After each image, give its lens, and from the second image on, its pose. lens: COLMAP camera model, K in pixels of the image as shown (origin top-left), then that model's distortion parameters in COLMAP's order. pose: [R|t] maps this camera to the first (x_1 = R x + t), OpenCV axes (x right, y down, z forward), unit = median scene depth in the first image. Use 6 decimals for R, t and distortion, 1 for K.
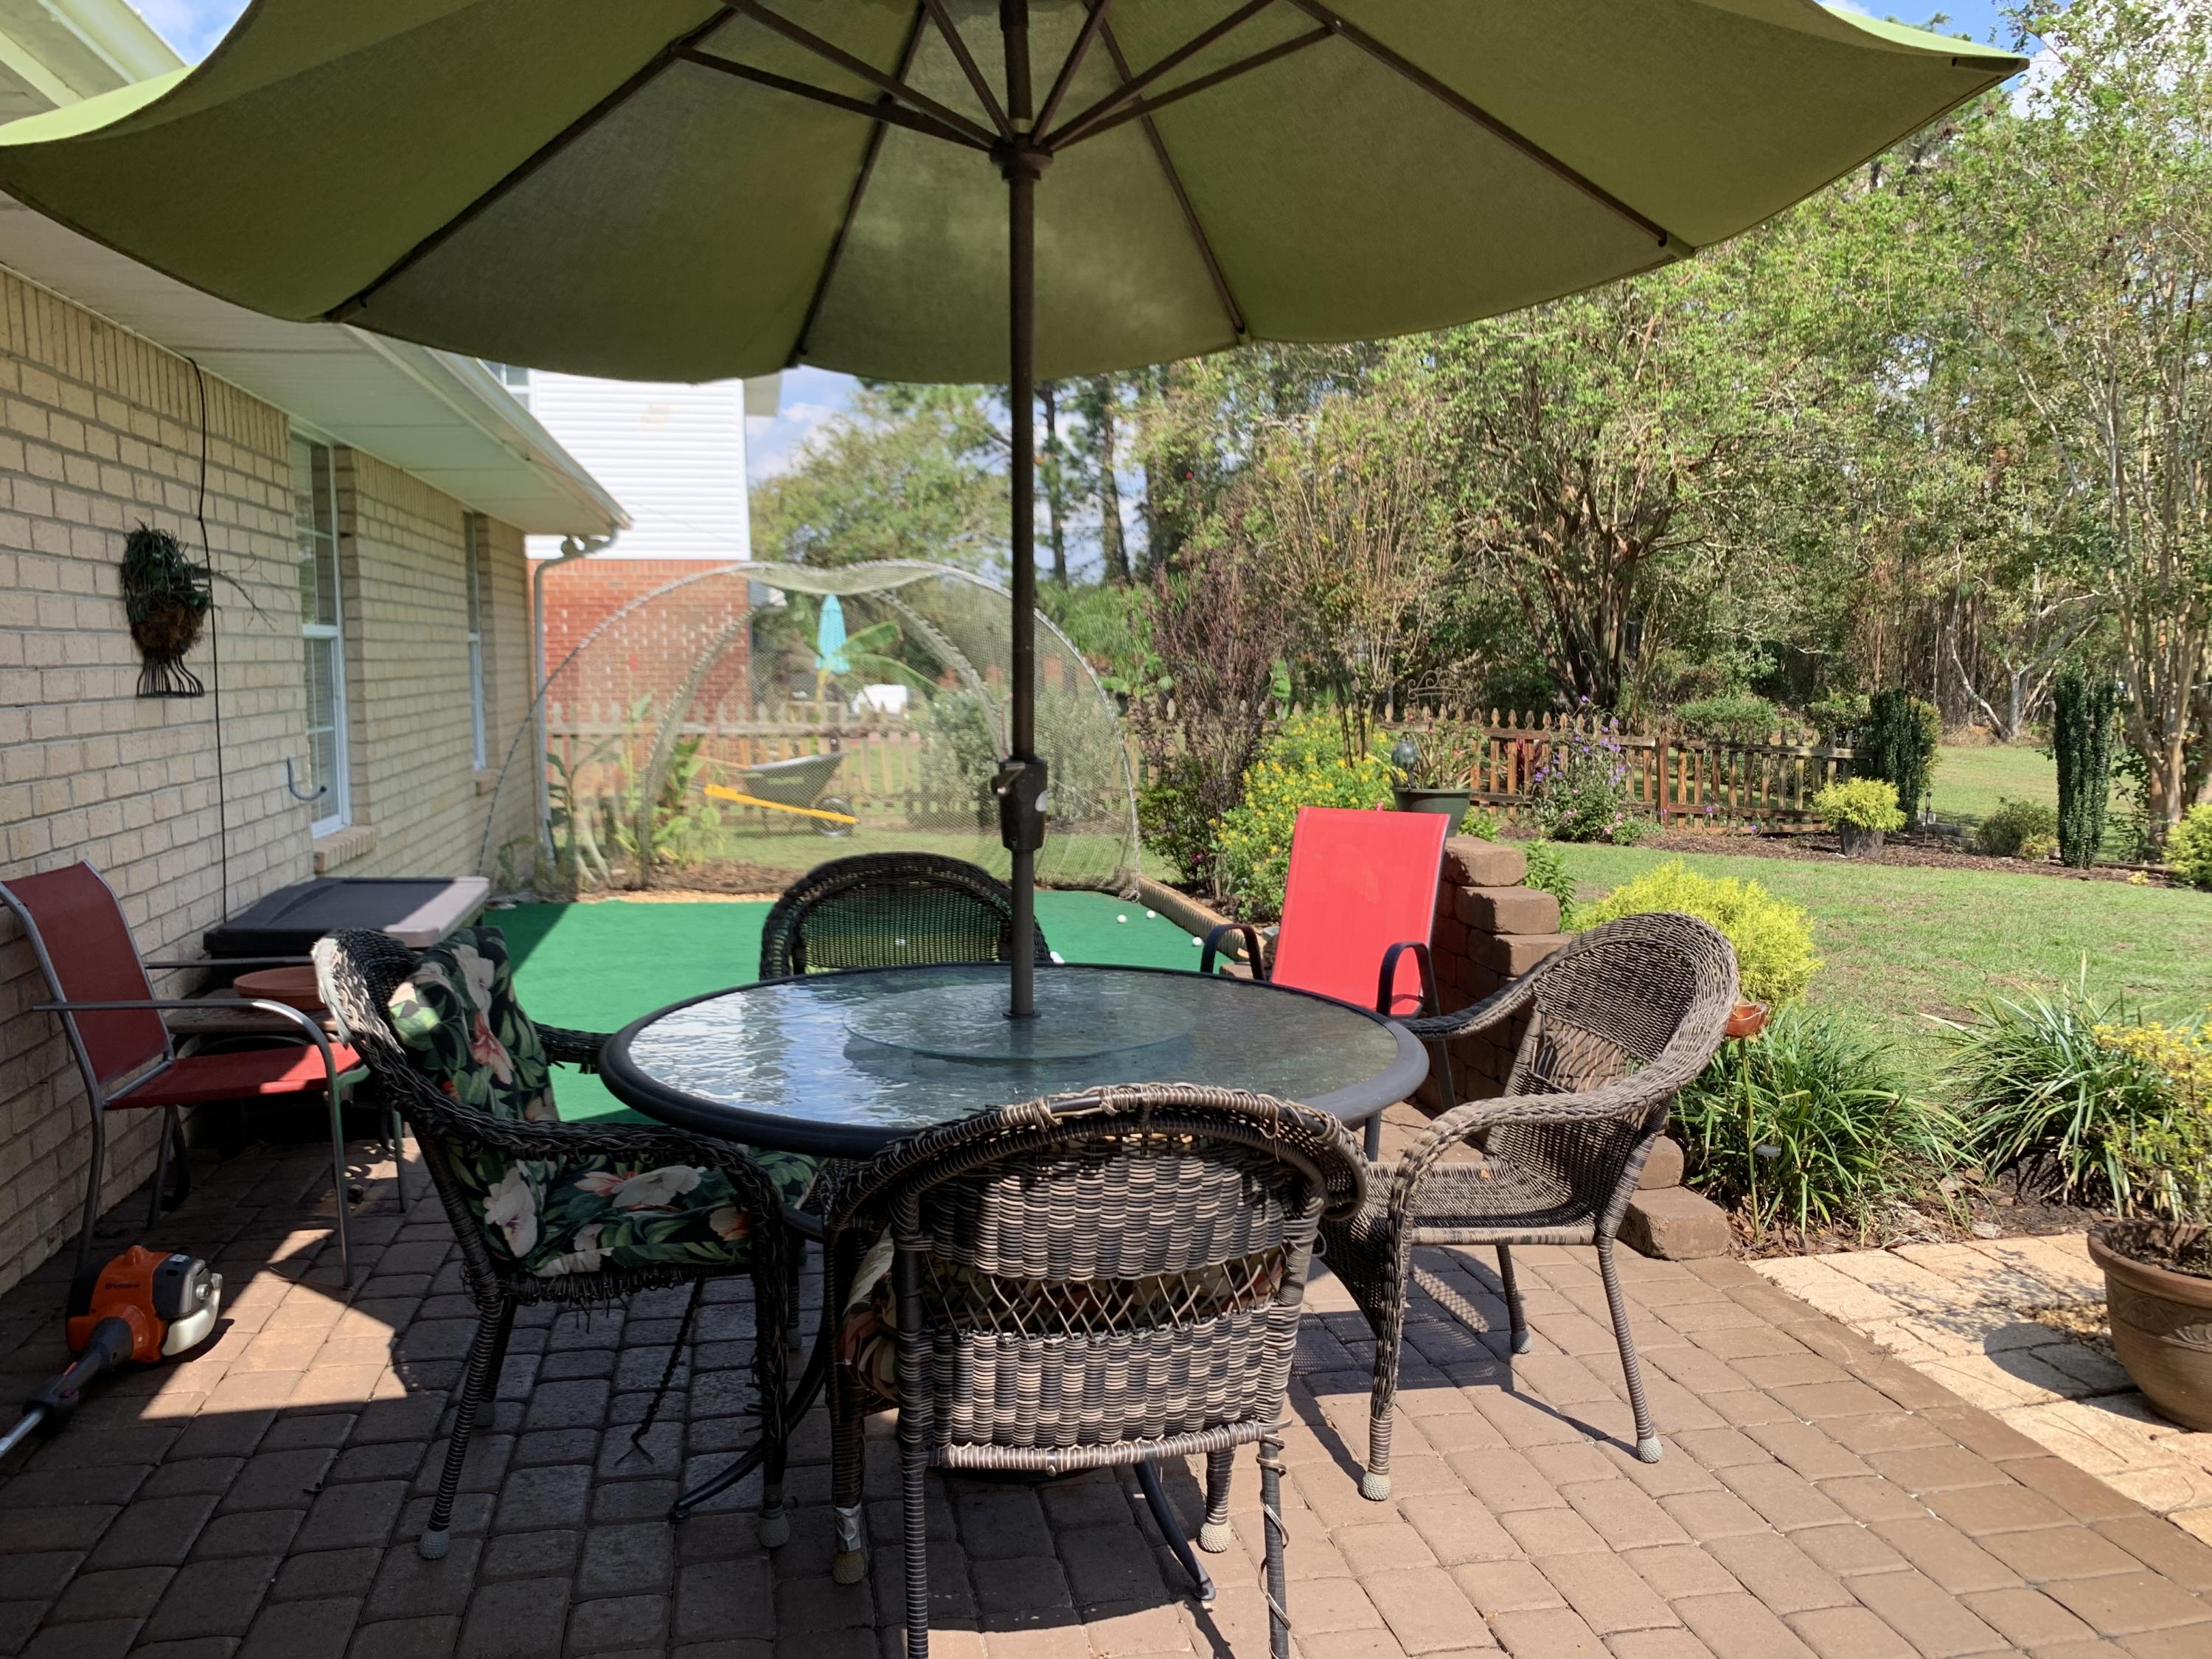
lens RADIAL K [[1684.0, 0, 1128.5], [0, 1684.0, 815.2], [0, 0, 1]] dist [0.040511, -0.047332]
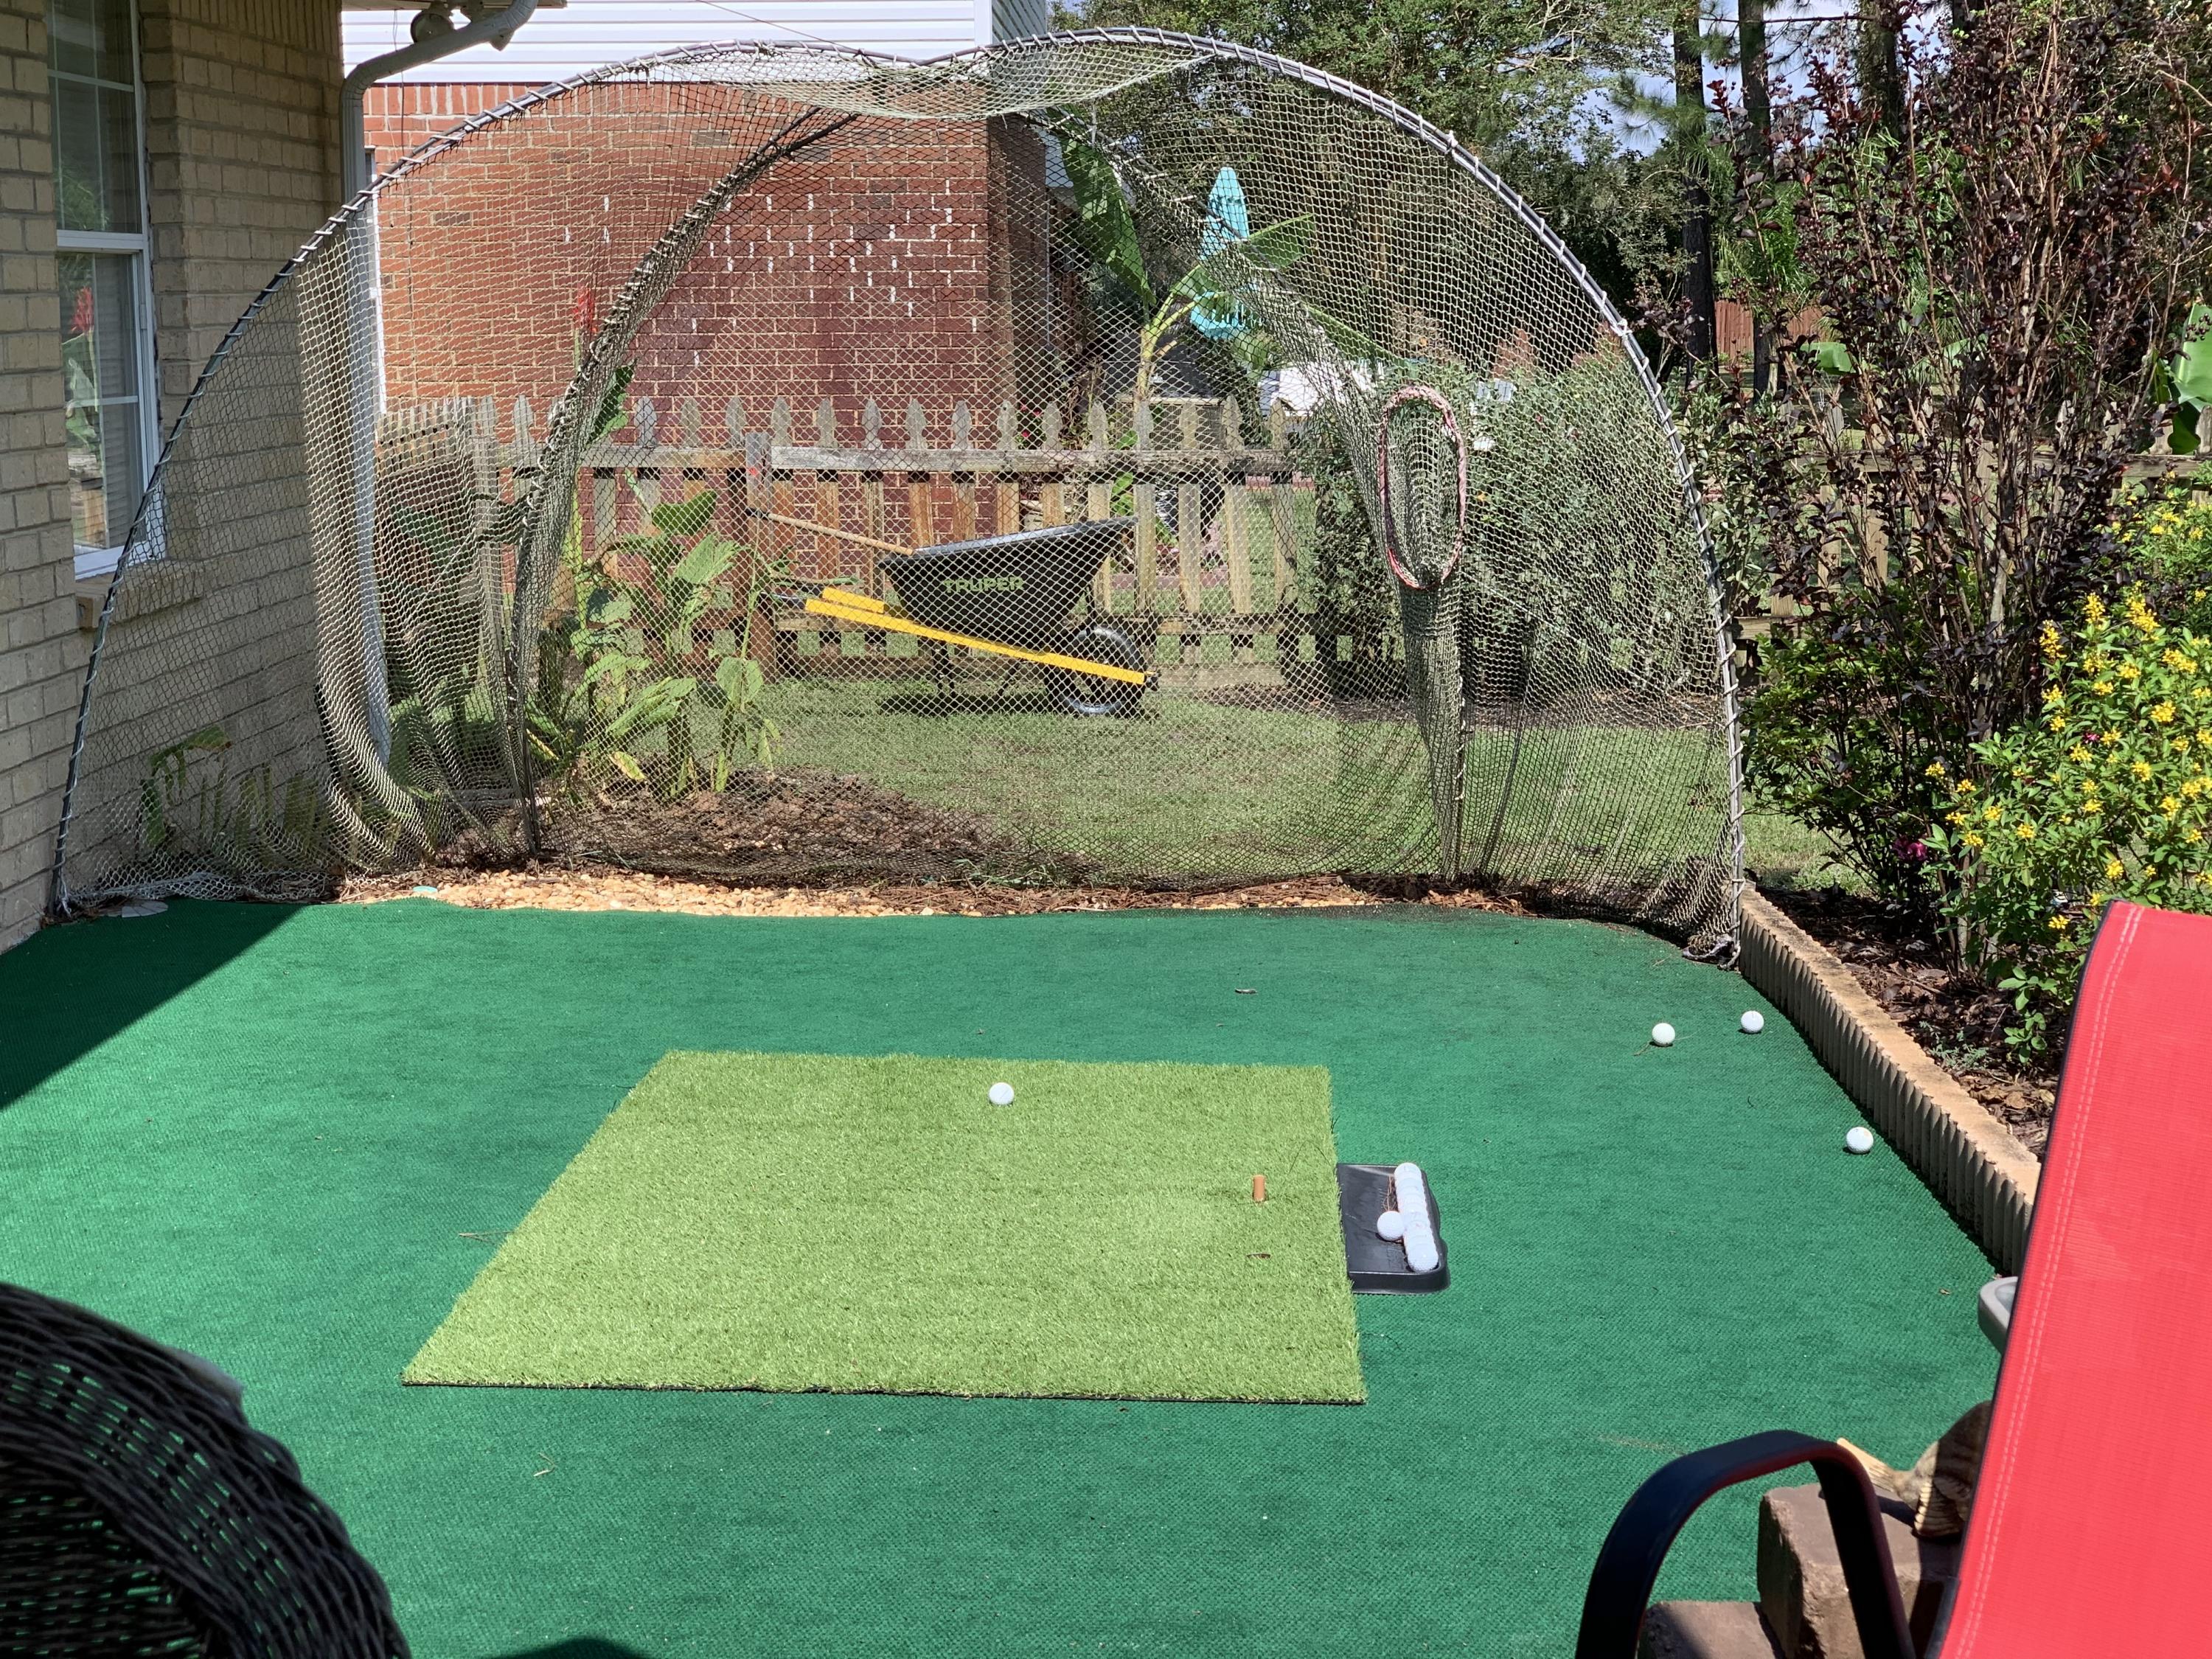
lens RADIAL K [[3279.6, 0, 1121.8], [0, 3279.6, 829.4], [0, 0, 1]] dist [0.068543, 0.000000]
pose [[0.972623, 0.038842, -0.229122, 0.024131], [-0.023706, 0.997373, 0.068449, -0.014988], [0.231178, -0.061144, 0.970988, 0.172857]]
